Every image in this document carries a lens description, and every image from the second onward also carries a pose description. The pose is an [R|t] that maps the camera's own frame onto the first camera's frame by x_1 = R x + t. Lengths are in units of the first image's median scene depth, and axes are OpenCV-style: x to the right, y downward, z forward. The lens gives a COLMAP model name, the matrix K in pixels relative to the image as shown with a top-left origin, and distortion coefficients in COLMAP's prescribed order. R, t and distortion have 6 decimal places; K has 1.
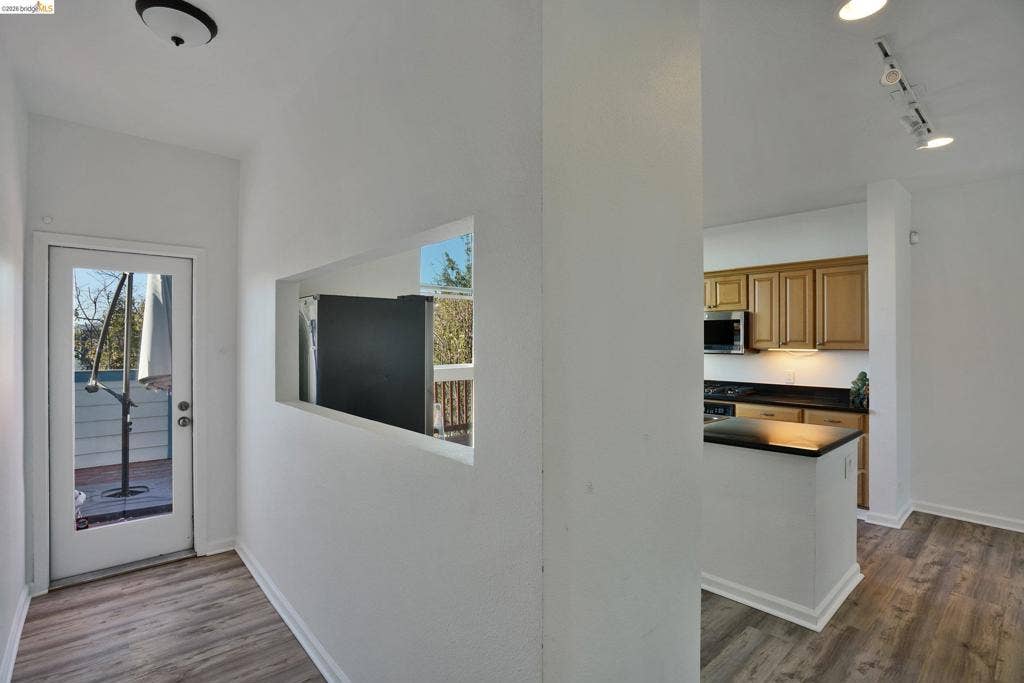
lens RADIAL K [[485.2, 0, 518.8], [0, 485.2, 343.7], [0, 0, 1]] dist [-0.030372, 0.010089]
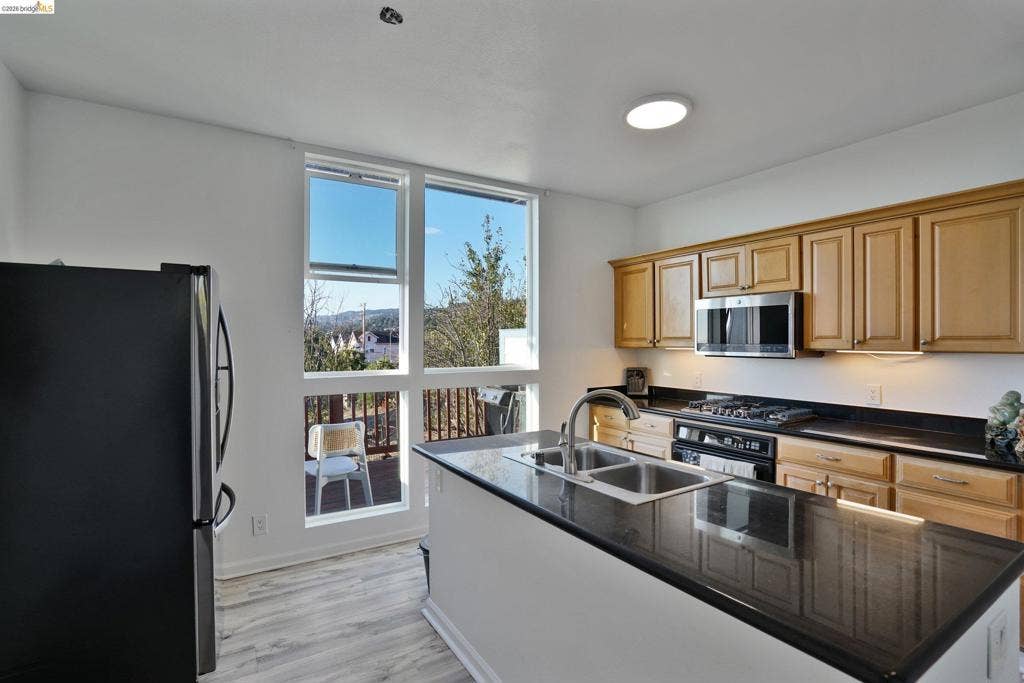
lens RADIAL K [[485.2, 0, 504.3], [0, 485.2, 345.2], [0, 0, 1]] dist [-0.030372, 0.010089]
pose [[0.983707, -0.003636, -0.179744, 0.213549], [0.004564, 0.999978, 0.004753, -0.001111], [0.179723, -0.005496, 0.983702, 0.318303]]
